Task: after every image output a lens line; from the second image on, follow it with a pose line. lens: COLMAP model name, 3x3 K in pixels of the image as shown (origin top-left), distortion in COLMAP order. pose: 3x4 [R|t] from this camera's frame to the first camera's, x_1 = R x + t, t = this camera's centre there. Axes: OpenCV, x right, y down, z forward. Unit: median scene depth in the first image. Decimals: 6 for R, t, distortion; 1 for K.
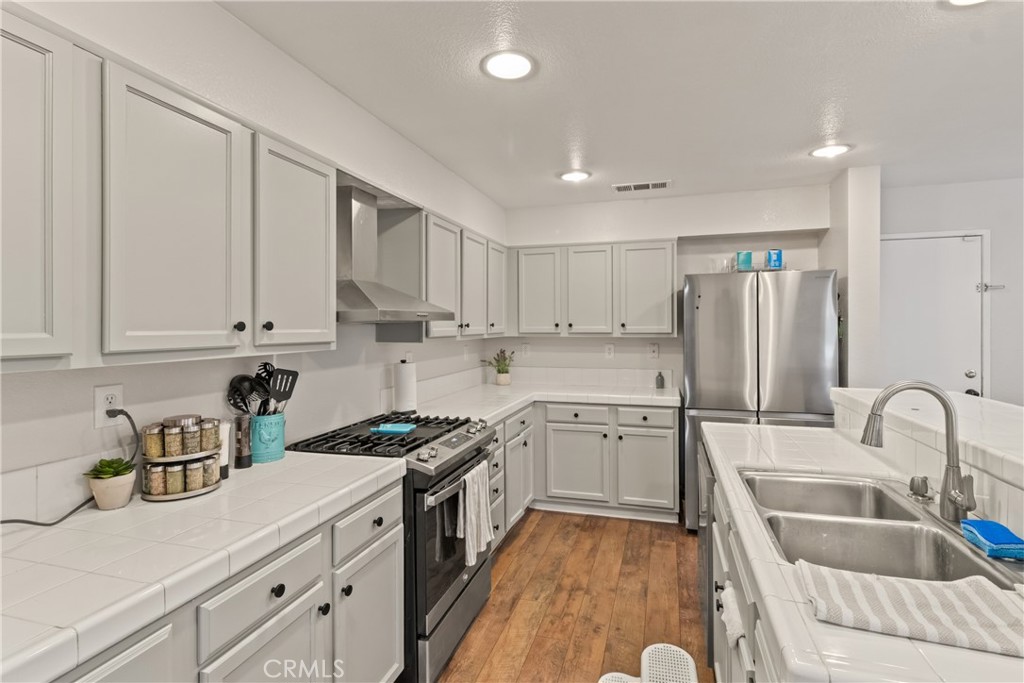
lens RADIAL K [[493.5, 0, 528.7], [0, 493.5, 321.1], [0, 0, 1]] dist [-0.000567, 0.000626]
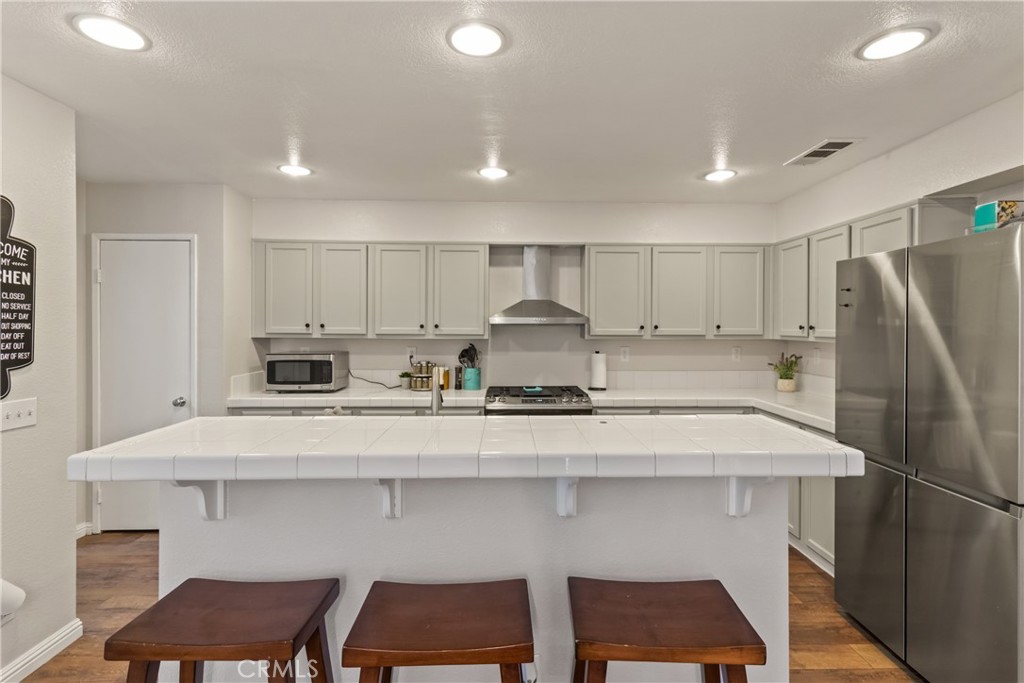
lens RADIAL K [[493.5, 0, 515.5], [0, 493.5, 335.2], [0, 0, 1]] dist [-0.000567, 0.000626]
pose [[0.282346, 0.020648, -0.959090, 1.058678], [0.006221, 0.999708, 0.023354, 0.000346], [0.959292, -0.012560, 0.282135, 0.398785]]
